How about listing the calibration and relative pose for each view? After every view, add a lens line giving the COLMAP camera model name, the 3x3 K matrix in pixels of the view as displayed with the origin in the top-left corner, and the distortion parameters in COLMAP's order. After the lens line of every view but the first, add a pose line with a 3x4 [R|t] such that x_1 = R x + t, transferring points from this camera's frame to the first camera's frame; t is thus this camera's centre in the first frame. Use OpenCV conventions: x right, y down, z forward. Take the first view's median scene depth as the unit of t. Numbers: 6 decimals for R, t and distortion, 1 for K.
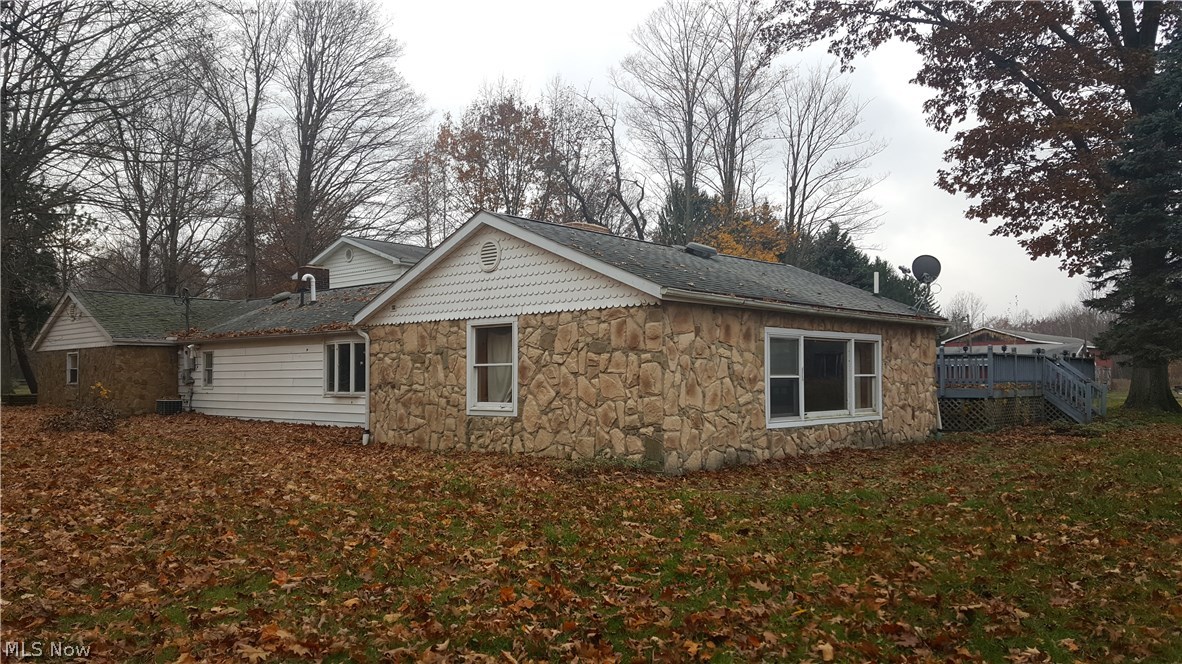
lens RADIAL K [[891.4, 0, 590.9], [0, 891.4, 331.9], [0, 0, 1]] dist [0.003921, -0.003674]
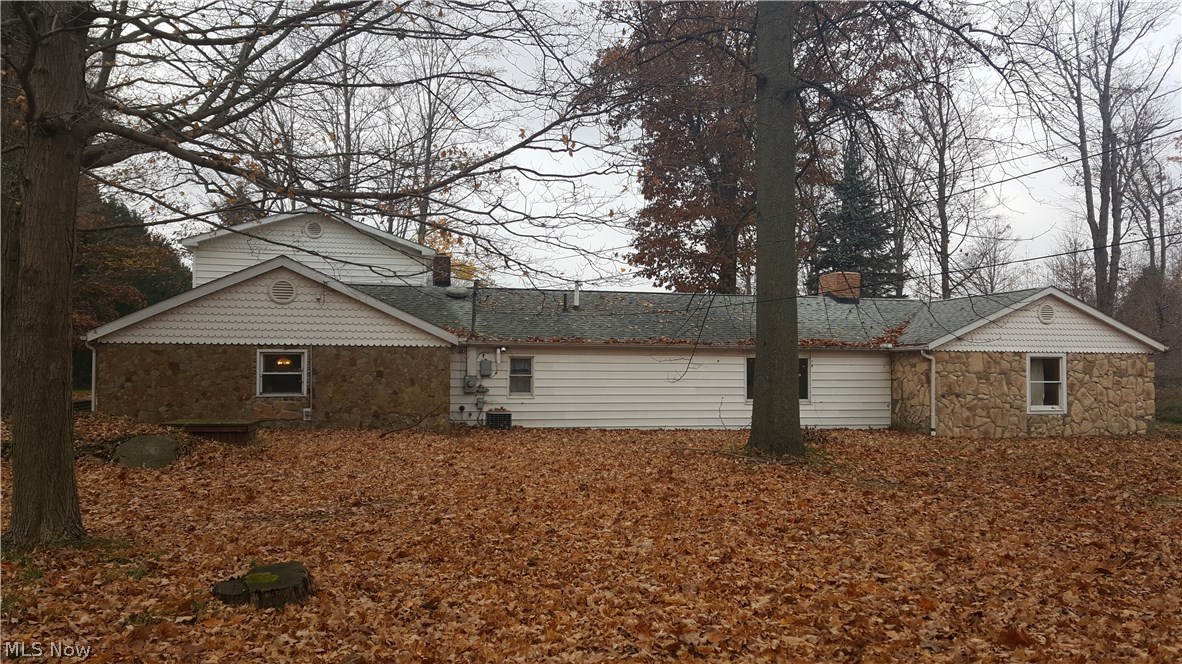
lens RADIAL K [[891.4, 0, 590.7], [0, 891.4, 334.5], [0, 0, 1]] dist [0.003921, -0.003674]
pose [[0.553882, 0.038104, 0.831723, -1.903492], [-0.053382, 0.998522, -0.010196, 0.011573], [-0.830882, -0.038752, 0.555097, 0.794409]]
